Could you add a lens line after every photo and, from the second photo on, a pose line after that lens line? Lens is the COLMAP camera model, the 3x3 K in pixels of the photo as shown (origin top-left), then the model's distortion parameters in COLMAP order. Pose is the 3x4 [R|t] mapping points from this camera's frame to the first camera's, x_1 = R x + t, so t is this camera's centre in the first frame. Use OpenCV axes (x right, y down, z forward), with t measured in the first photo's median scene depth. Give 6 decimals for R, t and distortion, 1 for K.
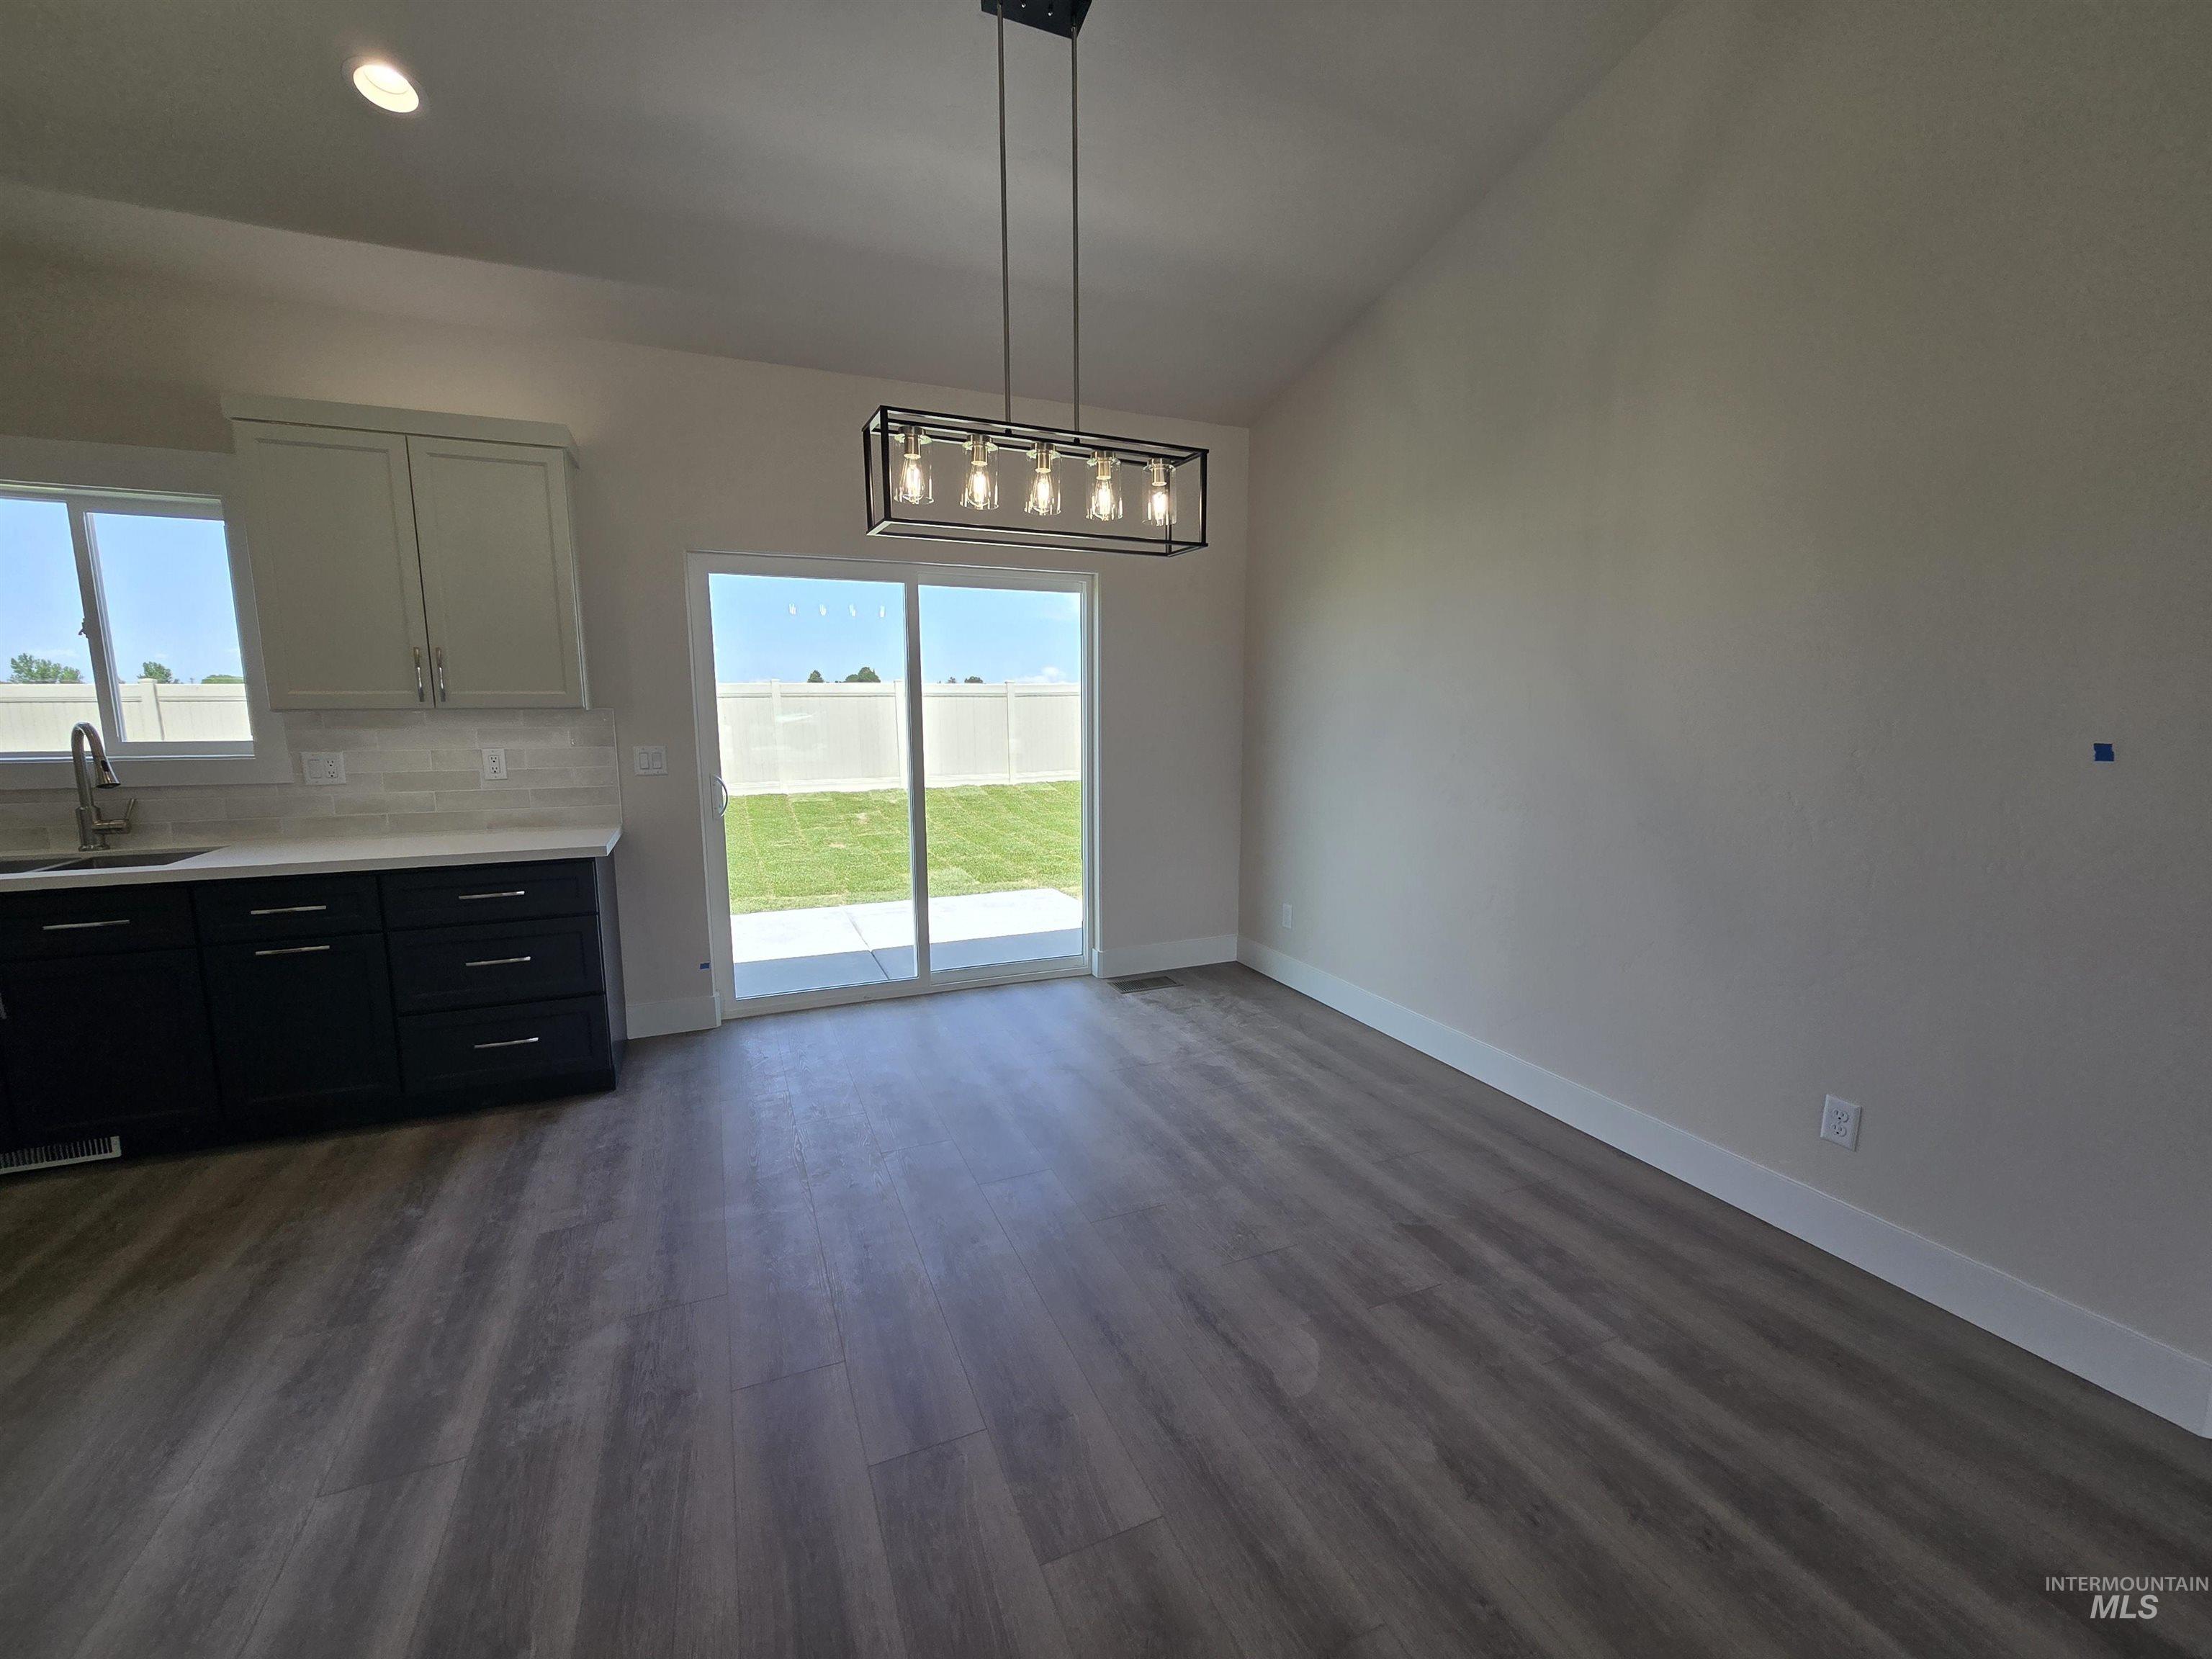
lens RADIAL K [[893.2, 0, 1106.0], [0, 893.2, 829.5], [0, 0, 1]] dist [0.001824, 0.000207]
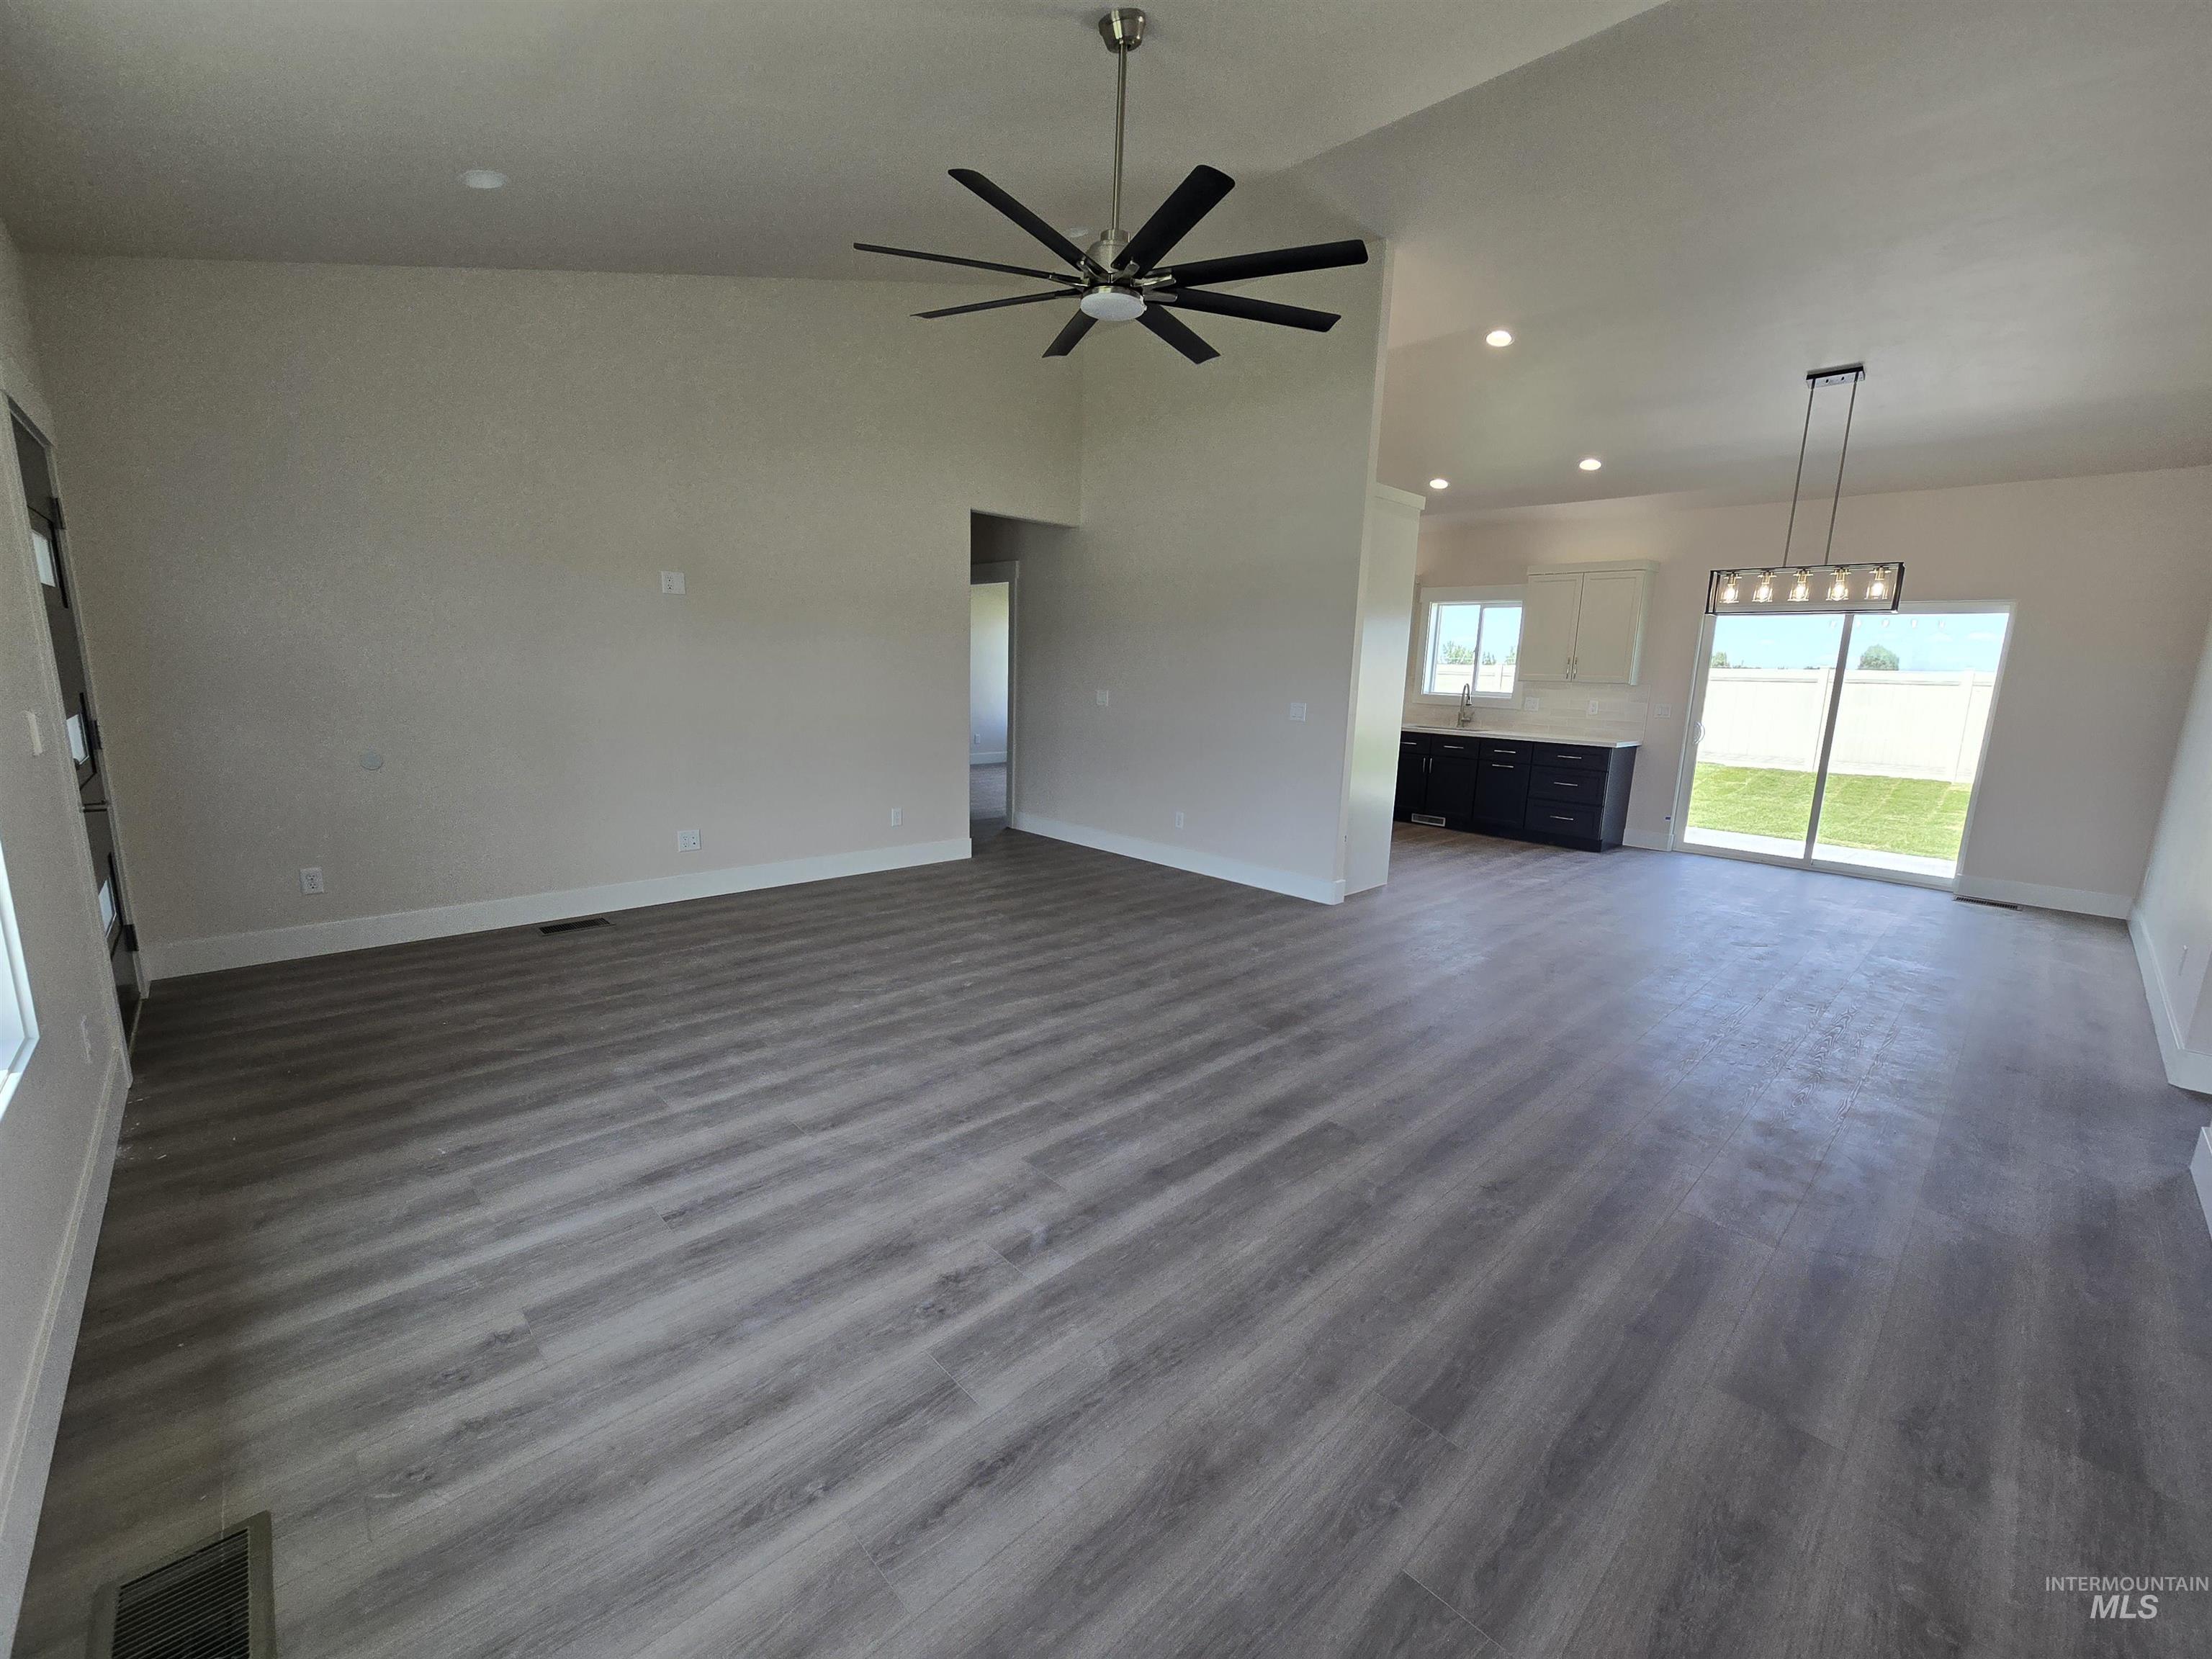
lens RADIAL K [[893.2, 0, 1106.0], [0, 893.2, 829.5], [0, 0, 1]] dist [0.001824, 0.000207]
pose [[0.339500, 0.182315, -0.922768, 1.179494], [-0.161203, 0.977799, 0.133879, 0.140056], [0.926690, 0.103301, 0.361352, -1.046082]]
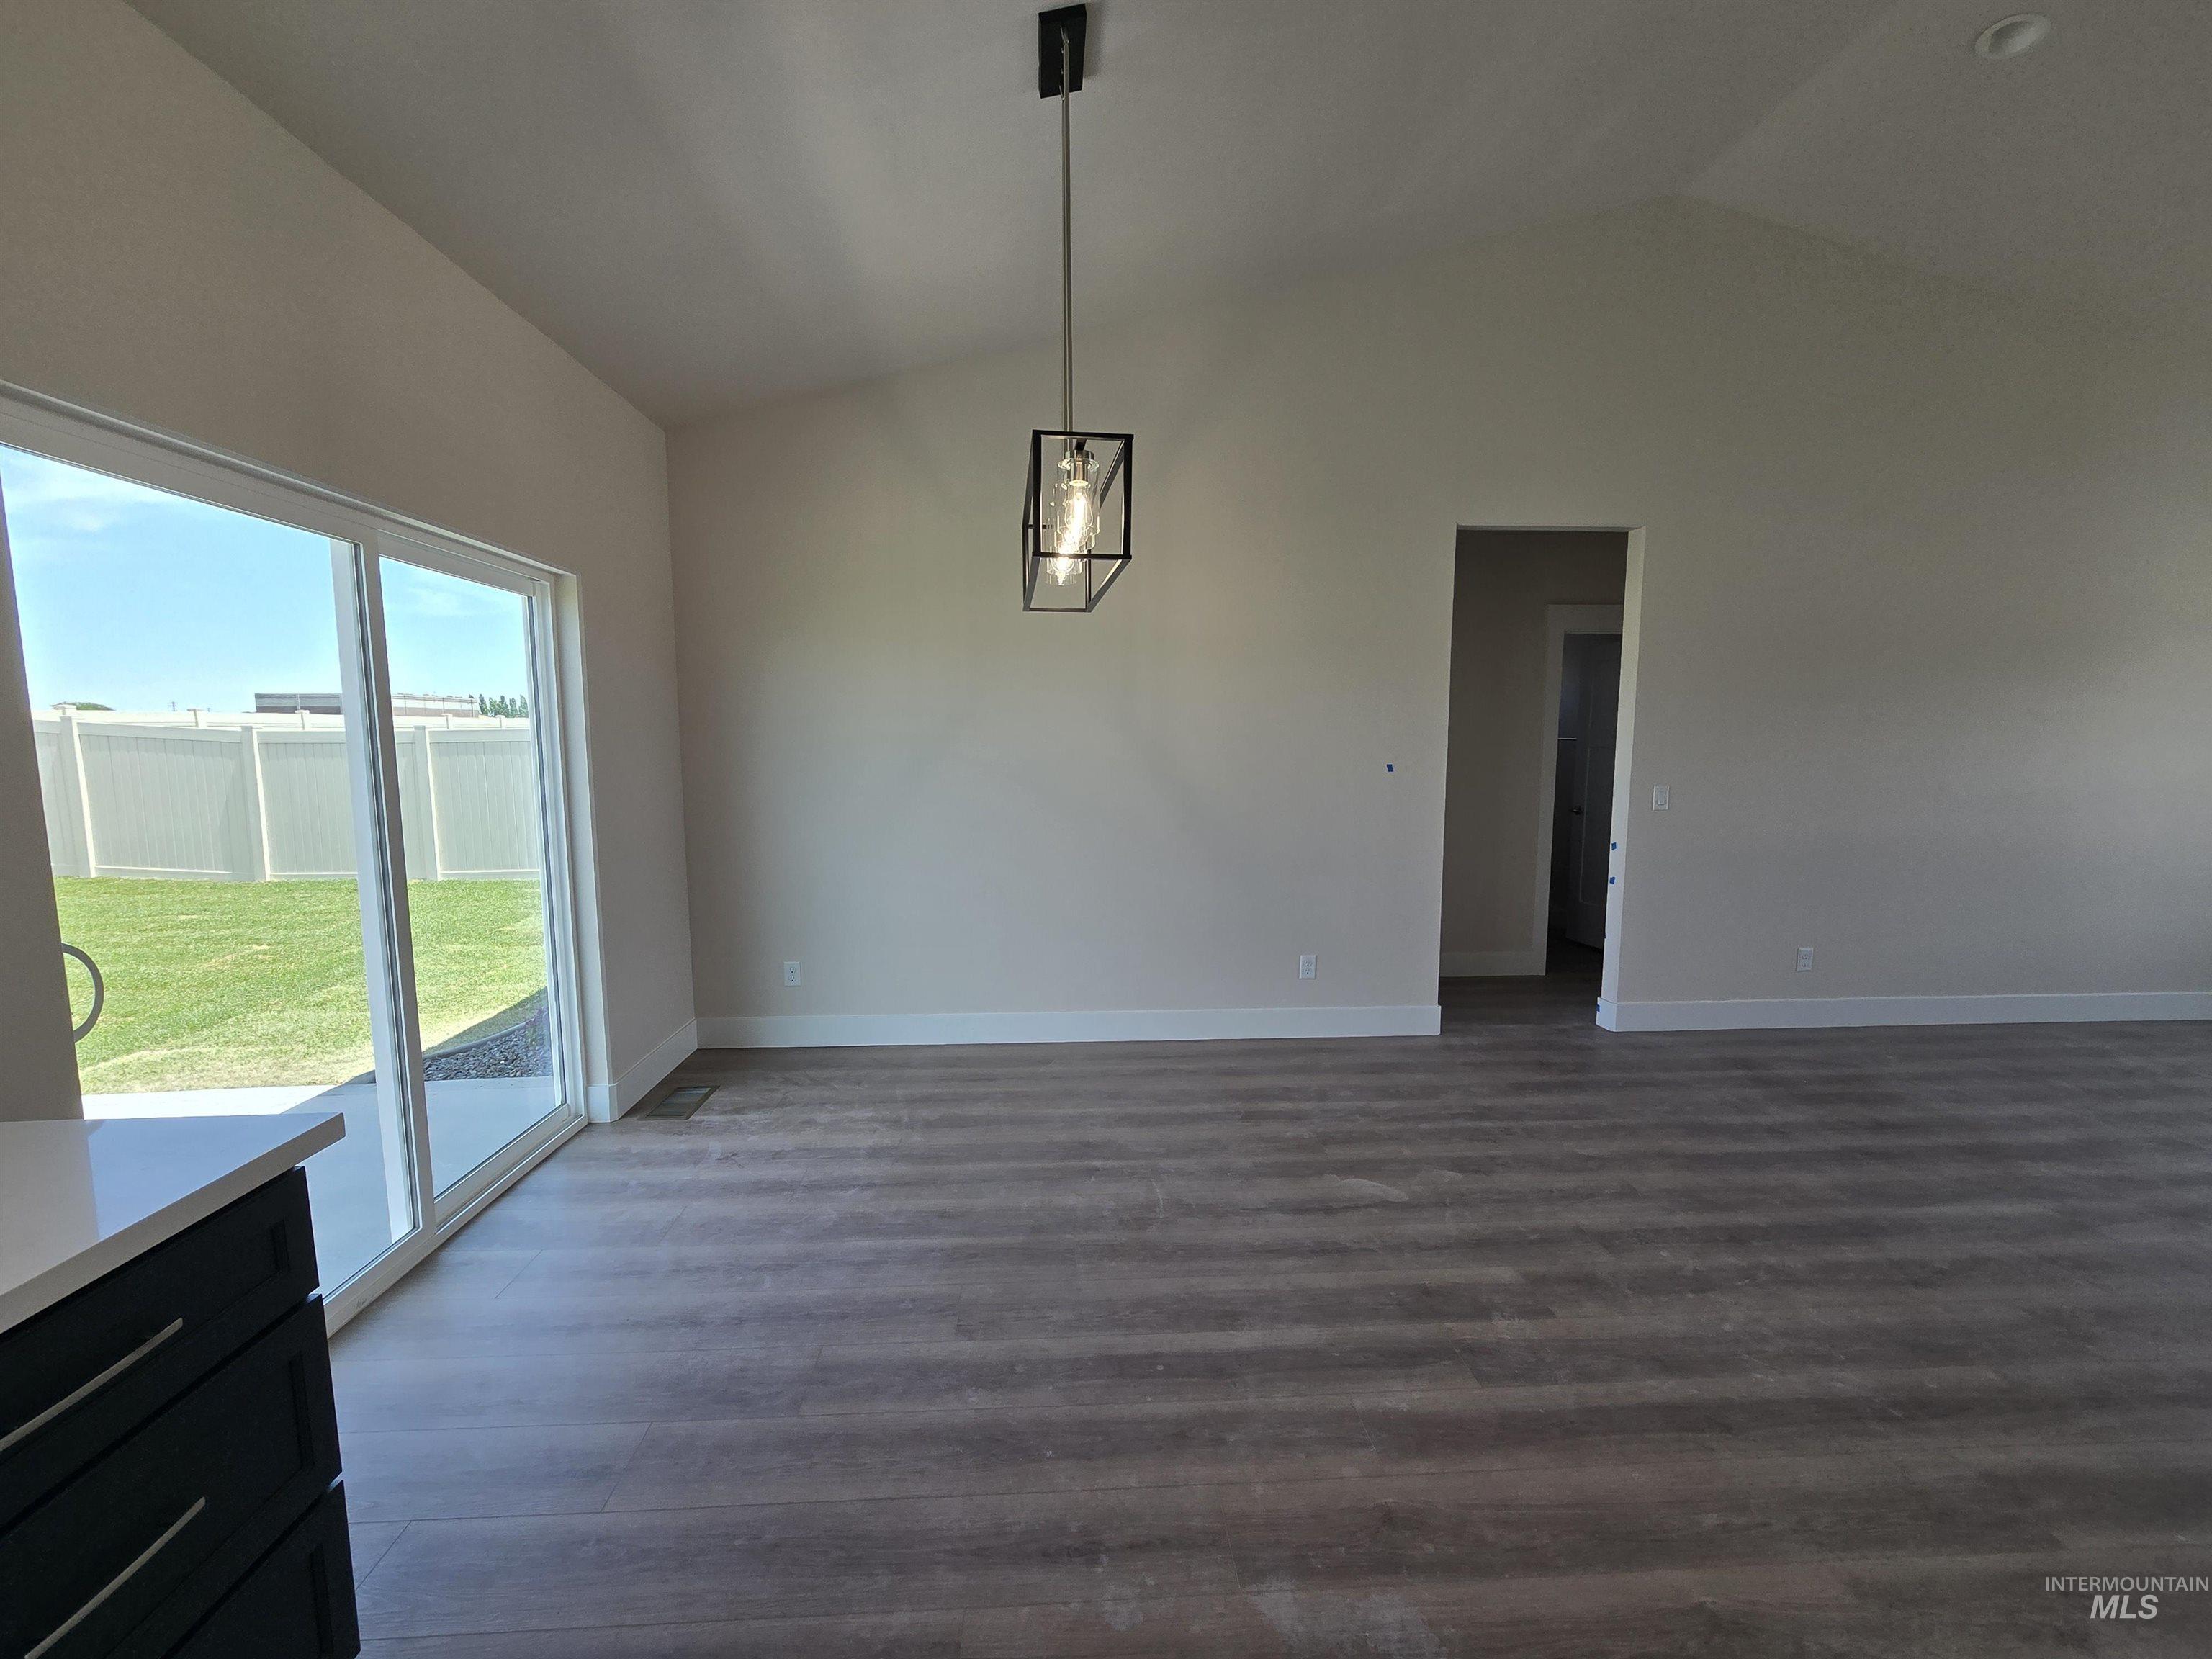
lens RADIAL K [[893.2, 0, 1106.0], [0, 893.2, 829.5], [0, 0, 1]] dist [0.001824, 0.000207]
pose [[0.354909, -0.093805, 0.930183, -0.816307], [0.130140, 0.990224, 0.050205, -0.085693], [-0.925799, 0.103236, 0.363647, 0.520467]]
